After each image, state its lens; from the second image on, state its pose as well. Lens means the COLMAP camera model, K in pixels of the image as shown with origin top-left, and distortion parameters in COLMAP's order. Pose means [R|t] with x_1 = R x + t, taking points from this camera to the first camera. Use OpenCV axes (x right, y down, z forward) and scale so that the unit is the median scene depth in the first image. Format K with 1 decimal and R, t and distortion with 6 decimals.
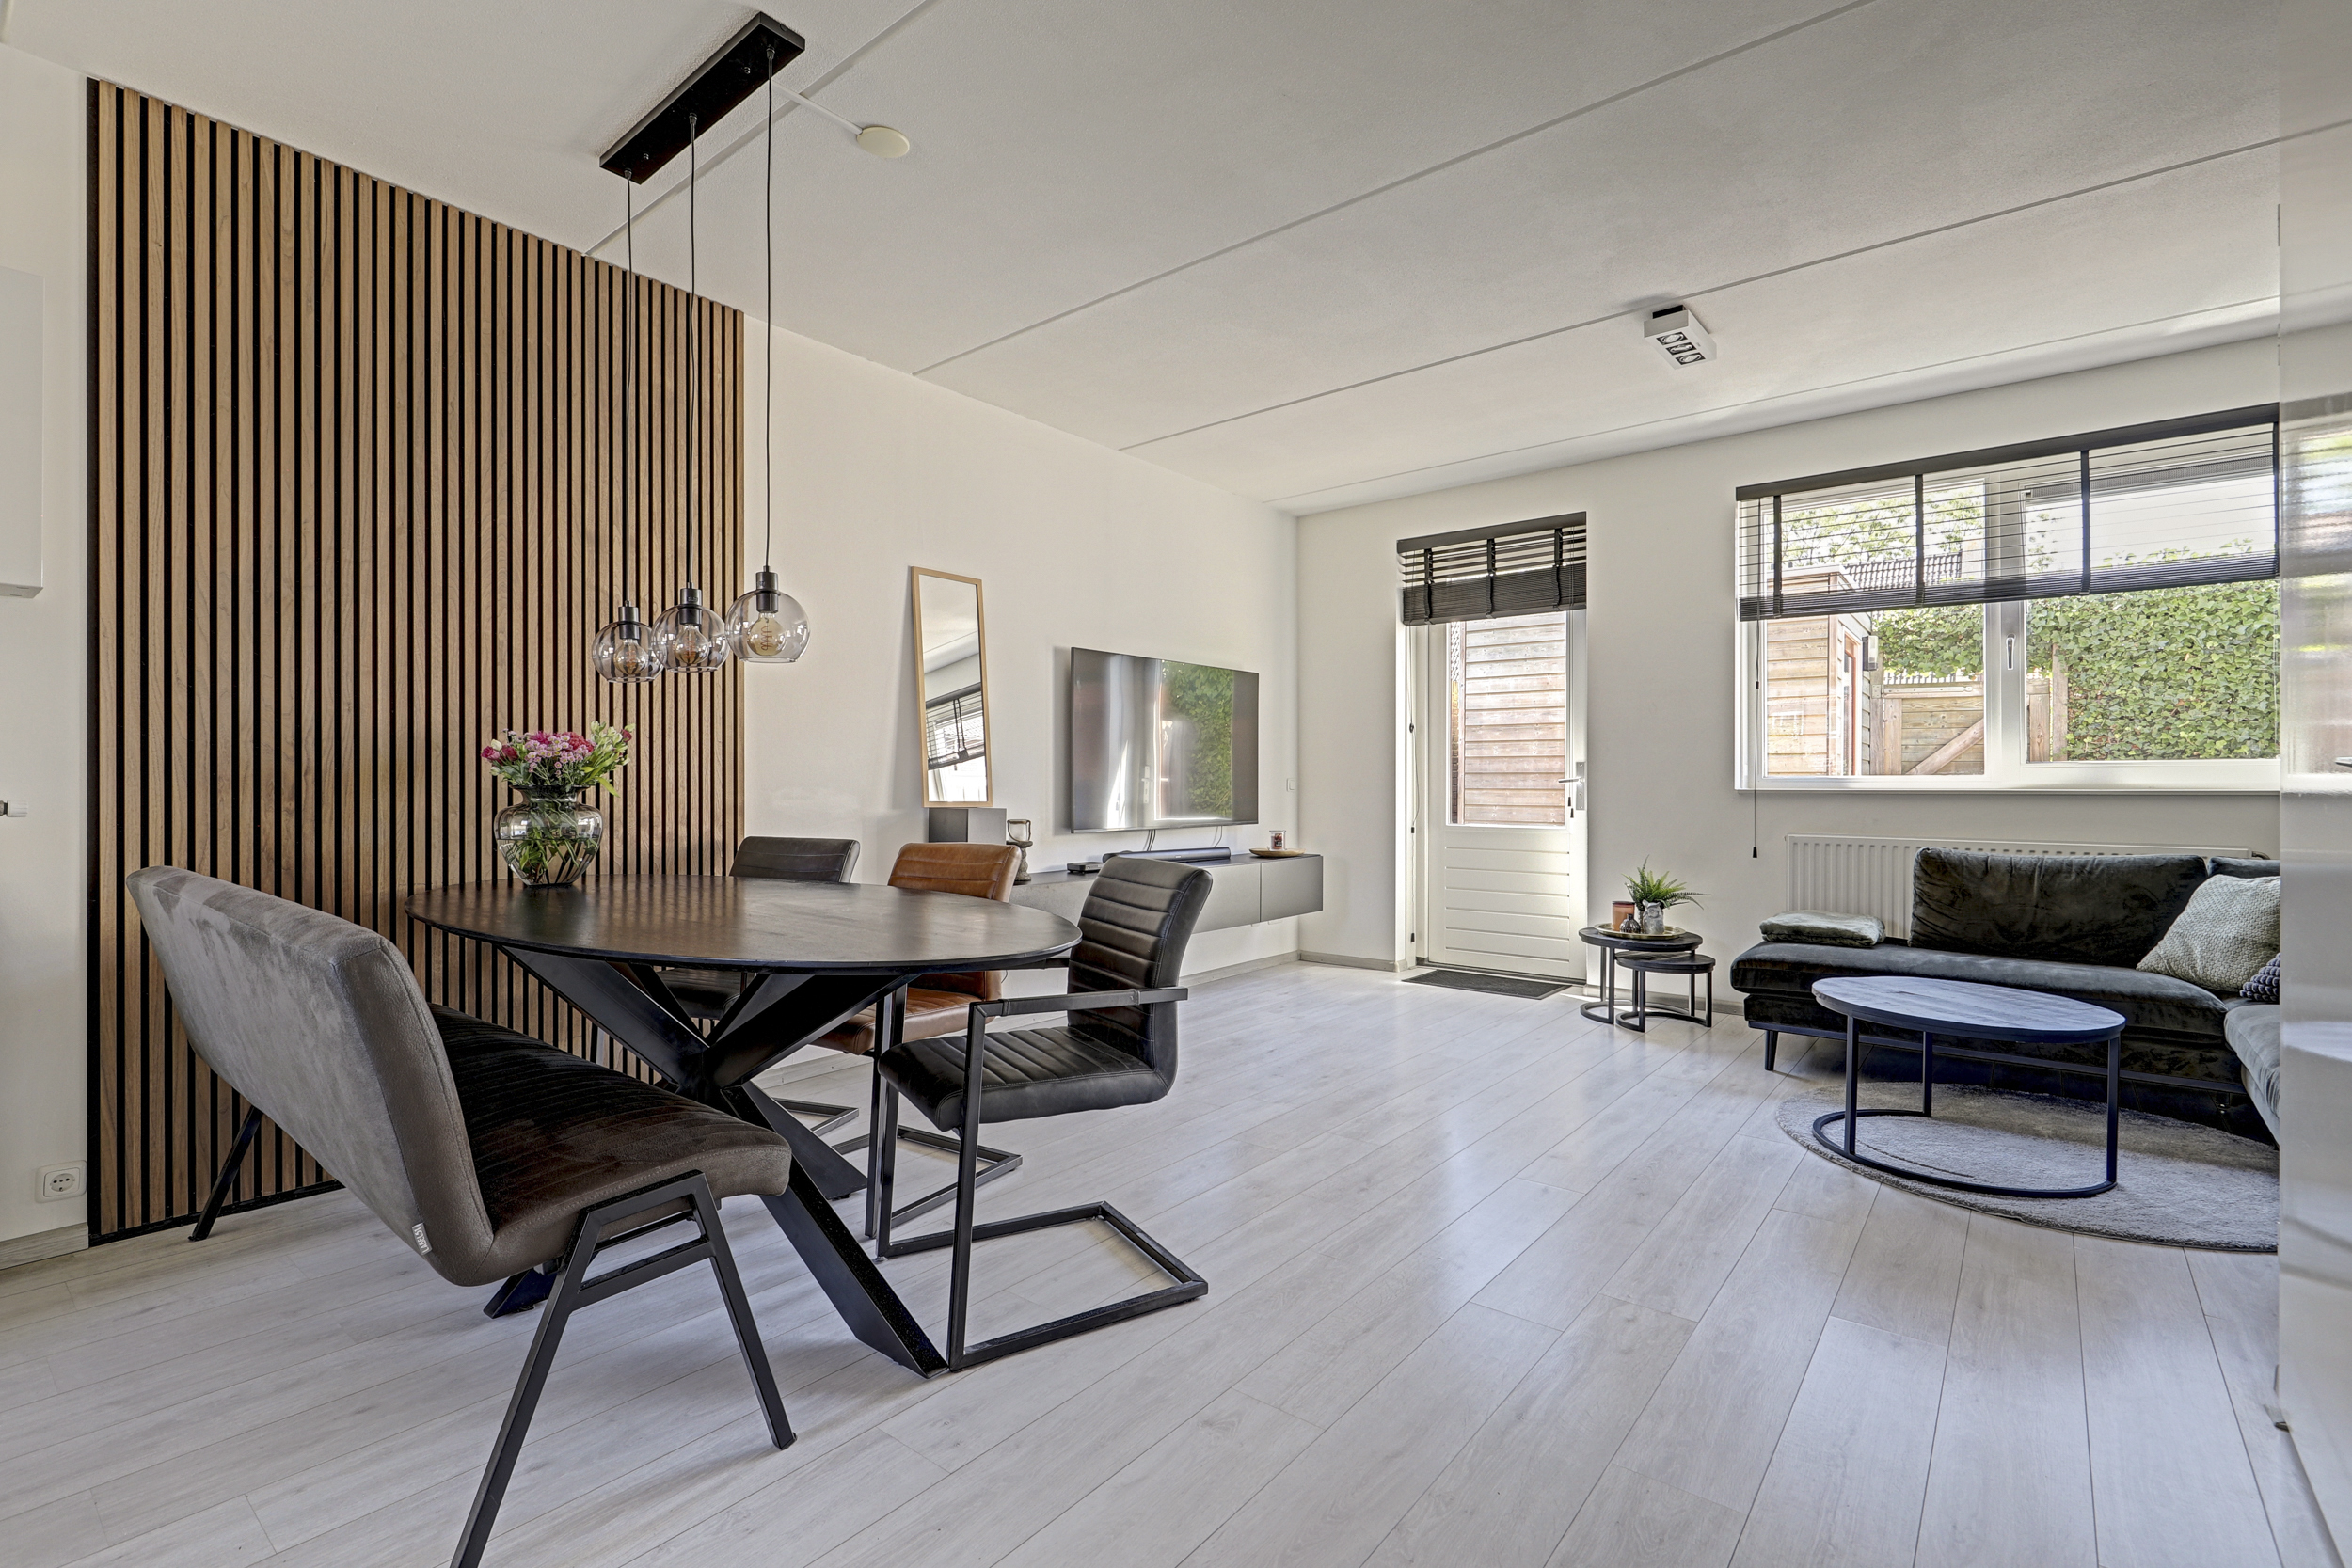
lens RADIAL K [[1072.4, 0, 1175.1], [0, 1072.4, 777.7], [0, 0, 1]] dist [-0.000538, 0.000160]
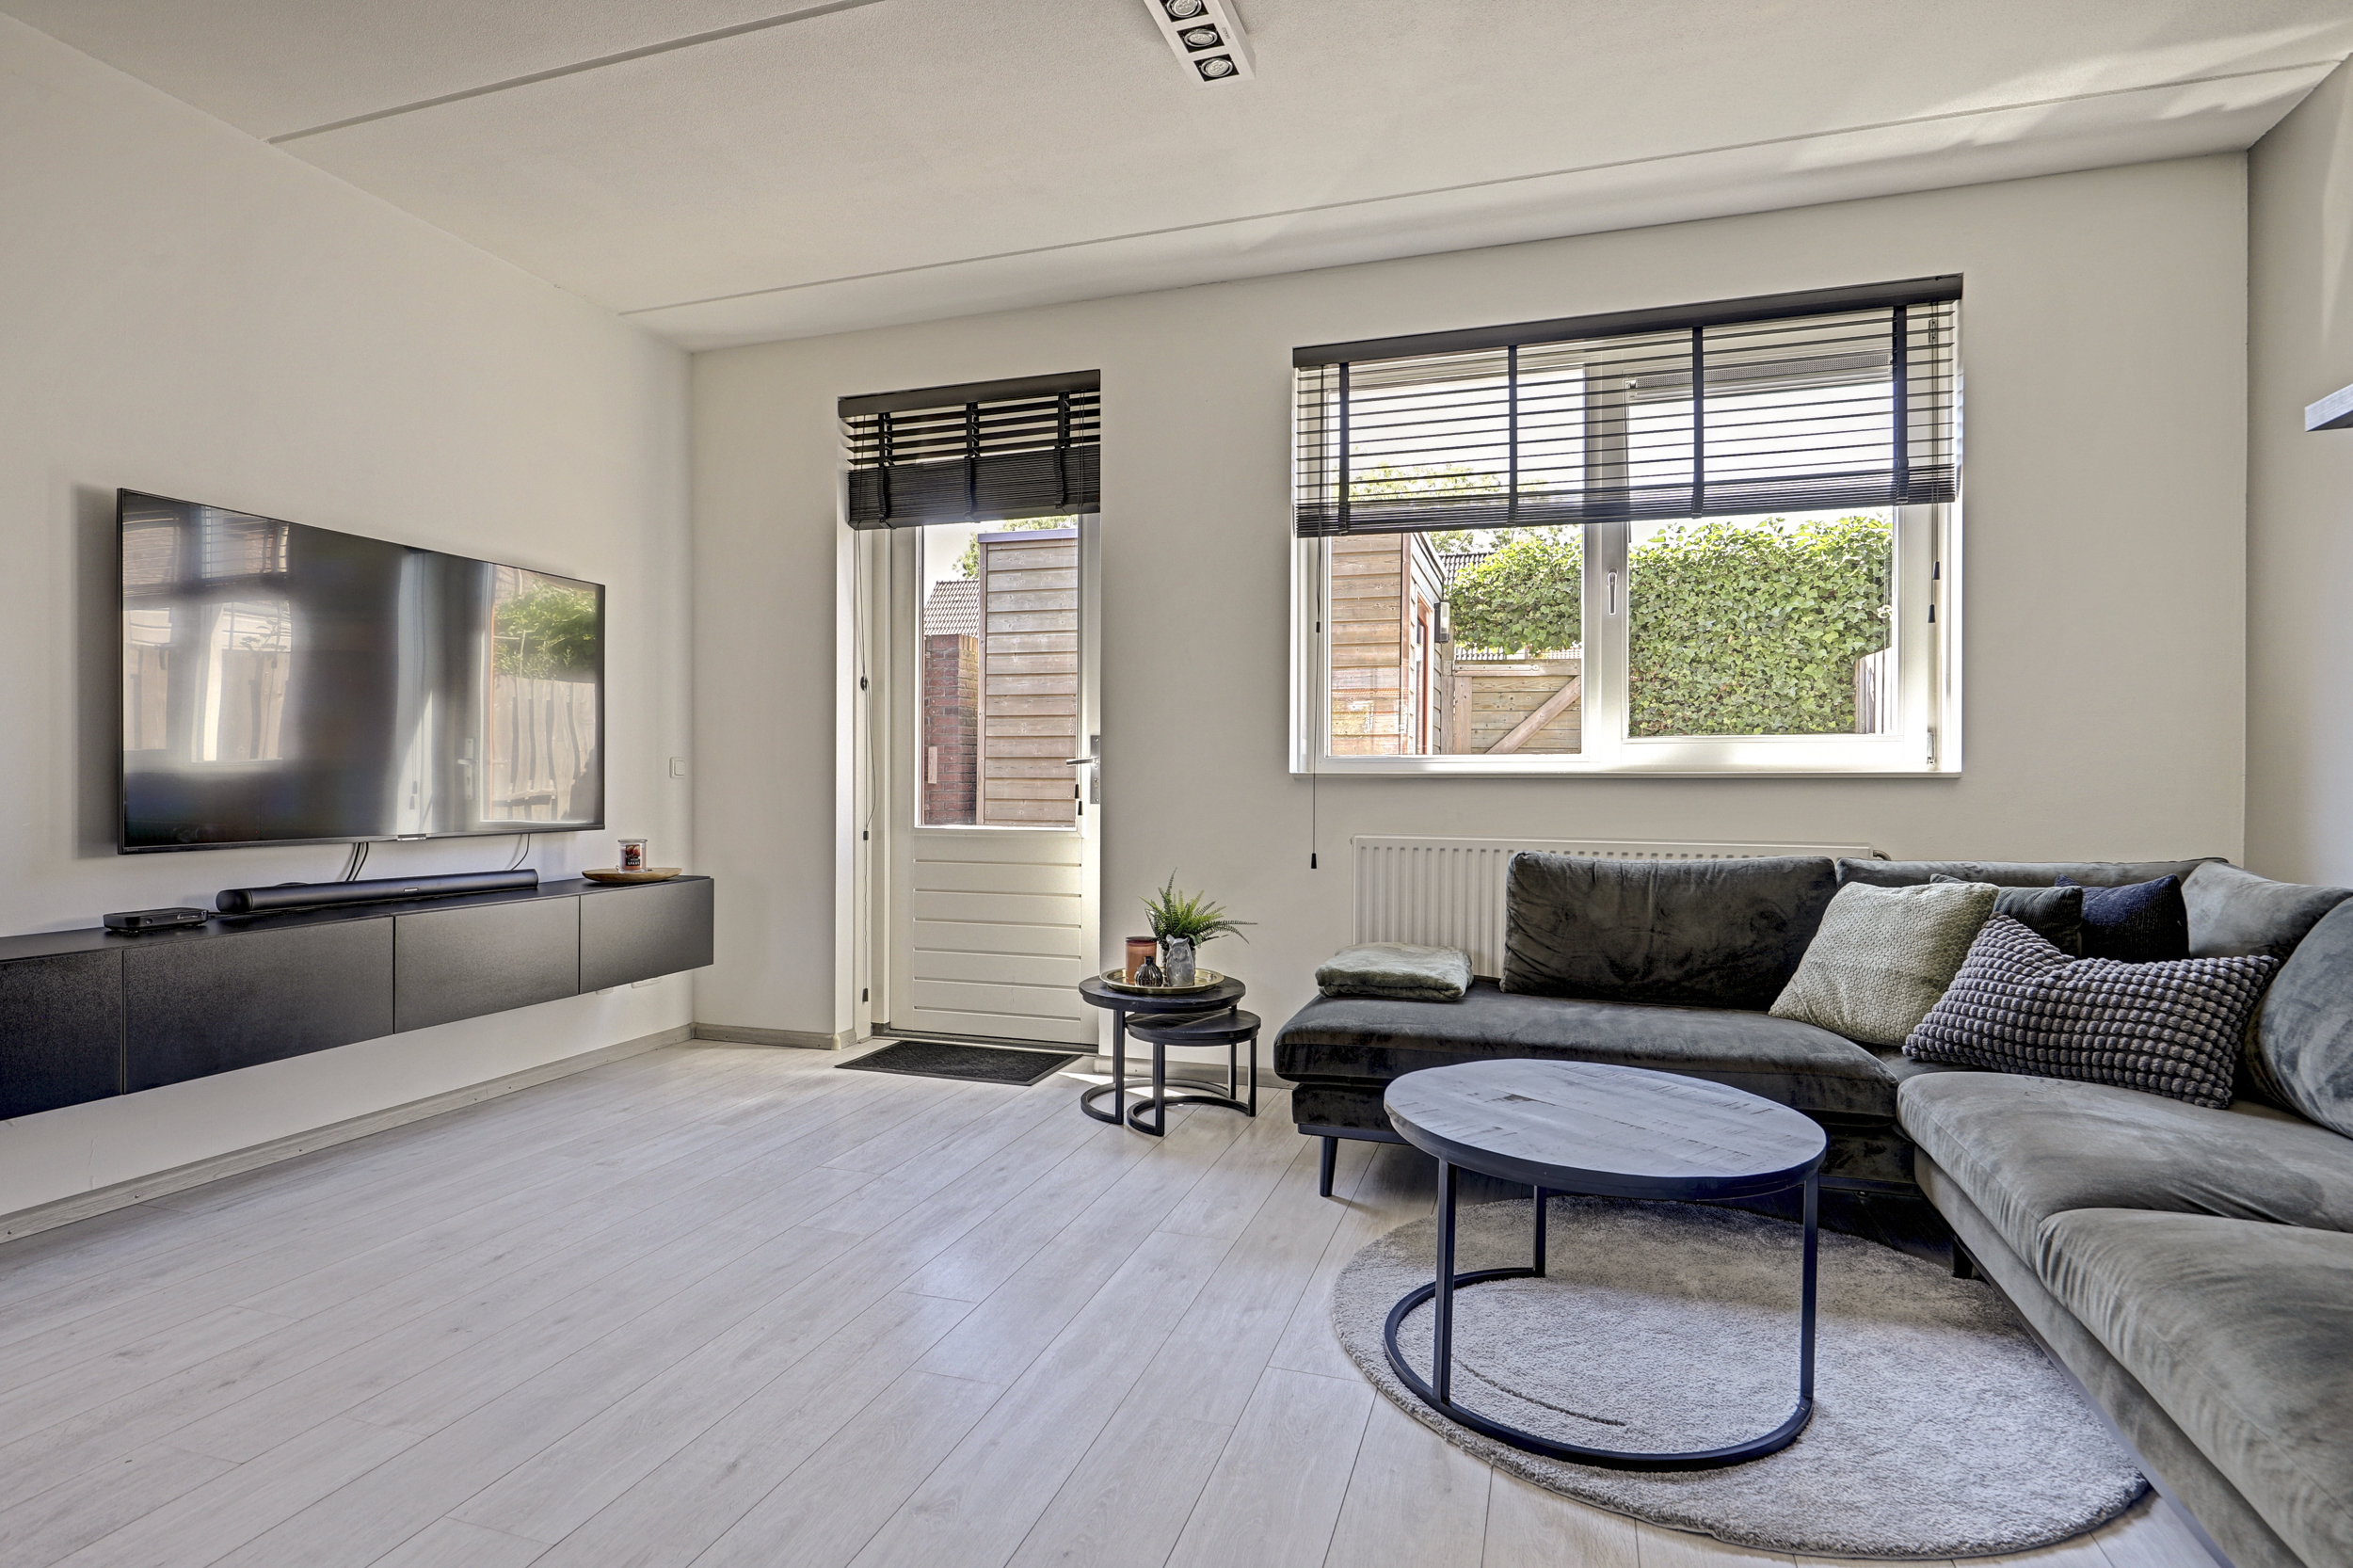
lens RADIAL K [[1207.5, 0, 1176.5], [0, 1207.5, 784.0], [0, 0, 1]] dist [-0.000219, -0.000203]
pose [[0.933195, 0.000019, 0.359371, 0.180477], [-0.003621, 0.999950, 0.009351, 0.012139], [-0.359353, -0.010028, 0.933148, 0.307300]]
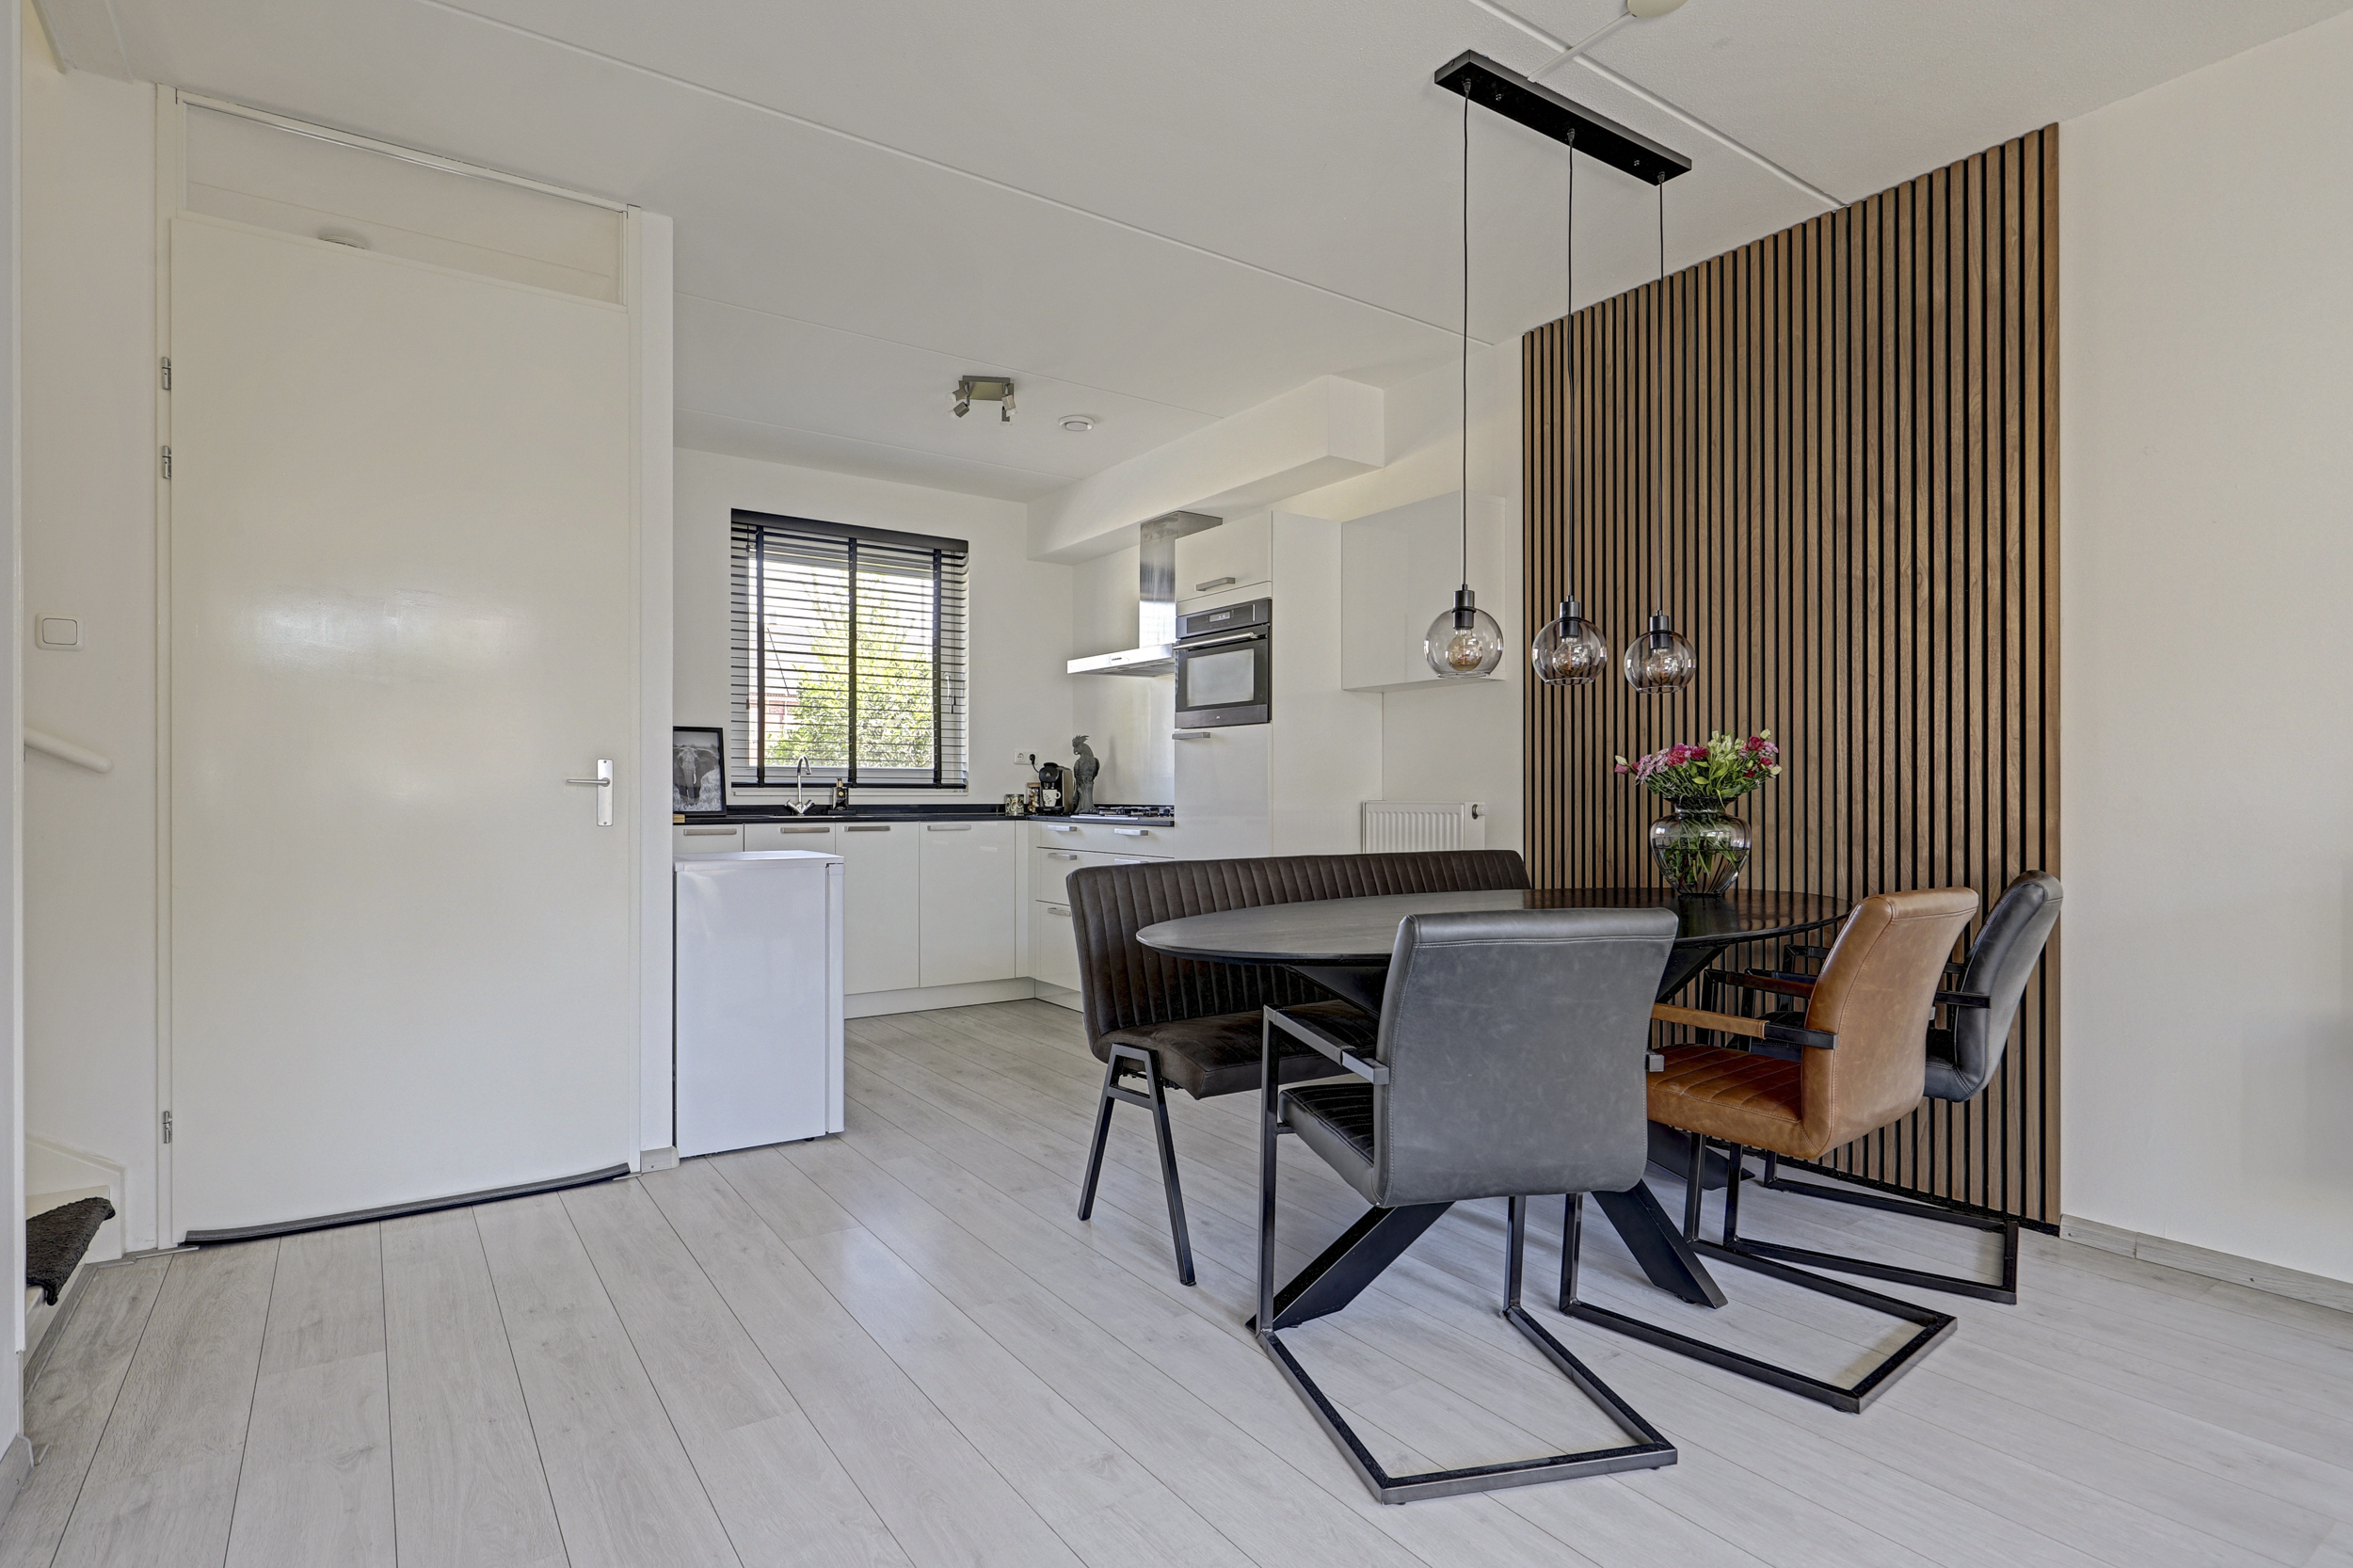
lens RADIAL K [[1175.8, 0, 1167.5], [0, 1175.8, 799.7], [0, 0, 1]] dist [0.001556, 0.000257]
pose [[-0.285060, 0.002500, -0.958506, 0.411500], [0.002881, 0.999994, 0.001752, 0.004228], [0.958505, -0.002262, -0.285066, 0.543310]]
